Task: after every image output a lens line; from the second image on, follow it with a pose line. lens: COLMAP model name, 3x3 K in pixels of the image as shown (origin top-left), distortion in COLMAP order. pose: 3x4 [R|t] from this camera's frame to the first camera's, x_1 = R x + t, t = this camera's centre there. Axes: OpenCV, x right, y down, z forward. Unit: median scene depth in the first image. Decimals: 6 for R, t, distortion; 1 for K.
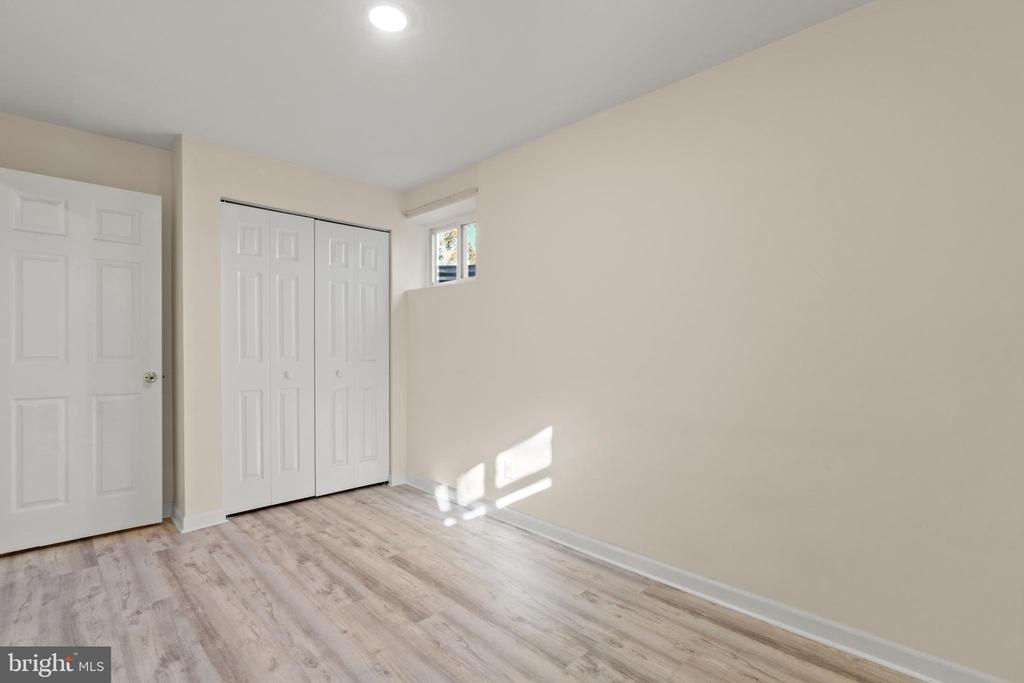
lens RADIAL K [[478.2, 0, 510.9], [0, 478.2, 344.1], [0, 0, 1]] dist [-0.001529, 0.000132]
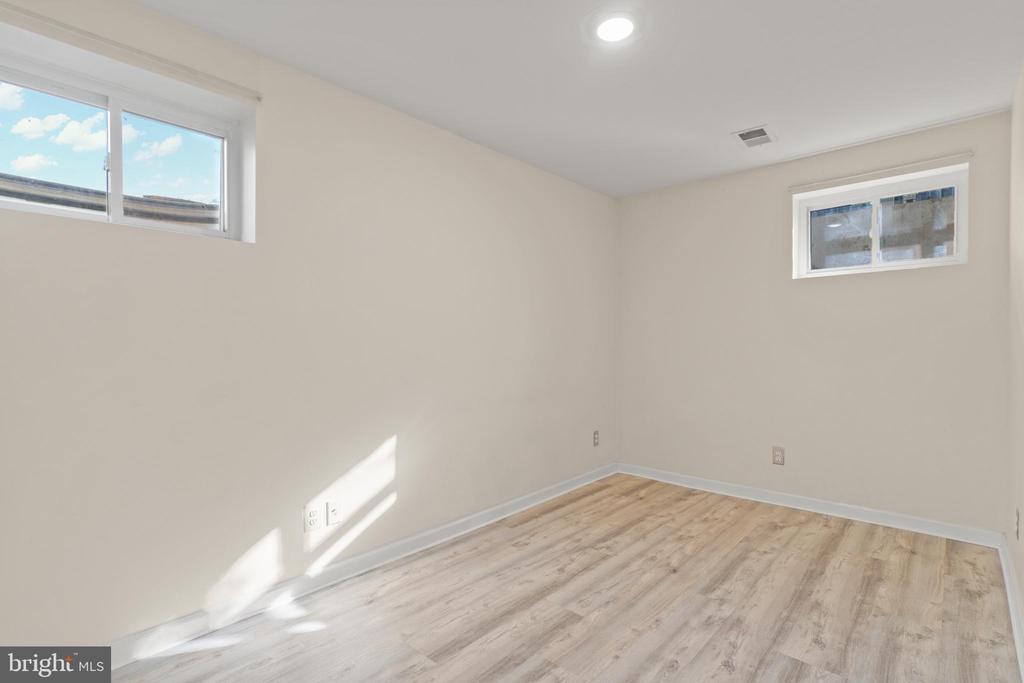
lens RADIAL K [[478.2, 0, 510.9], [0, 478.2, 341.7], [0, 0, 1]] dist [-0.001529, 0.000132]
pose [[-0.042277, -0.000366, 0.999106, -1.027587], [0.000886, 1.000000, 0.000404, -0.007232], [-0.999106, 0.000902, -0.042277, 1.011816]]
